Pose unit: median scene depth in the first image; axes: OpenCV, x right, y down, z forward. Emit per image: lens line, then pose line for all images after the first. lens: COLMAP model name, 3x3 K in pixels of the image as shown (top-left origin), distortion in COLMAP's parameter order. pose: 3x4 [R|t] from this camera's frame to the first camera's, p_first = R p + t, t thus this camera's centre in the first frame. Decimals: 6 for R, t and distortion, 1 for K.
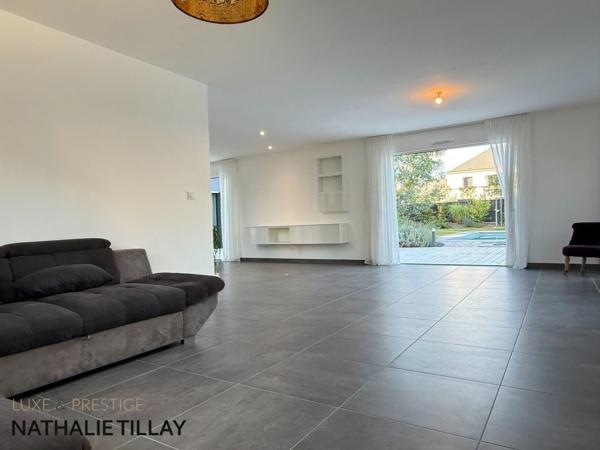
lens RADIAL K [[403.7, 0, 300.0], [0, 403.7, 235.2], [0, 0, 1]] dist [0.001663, -0.001314]
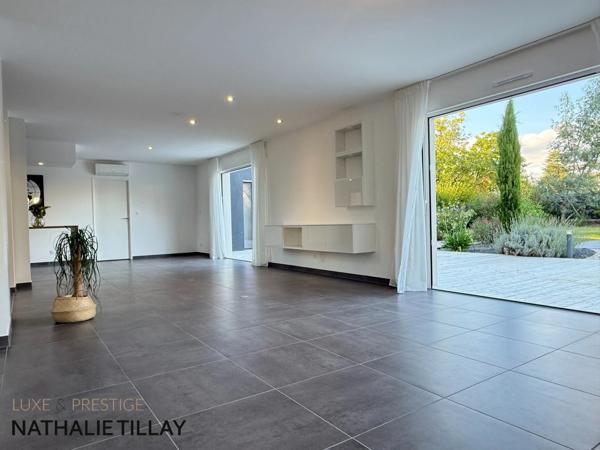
lens RADIAL K [[403.7, 0, 300.0], [0, 403.7, 235.2], [0, 0, 1]] dist [0.001663, -0.001314]
pose [[0.917321, 0.024787, -0.397376, 0.268751], [-0.015731, 0.999537, 0.026035, -0.024647], [0.397838, -0.017631, 0.917286, 0.321450]]
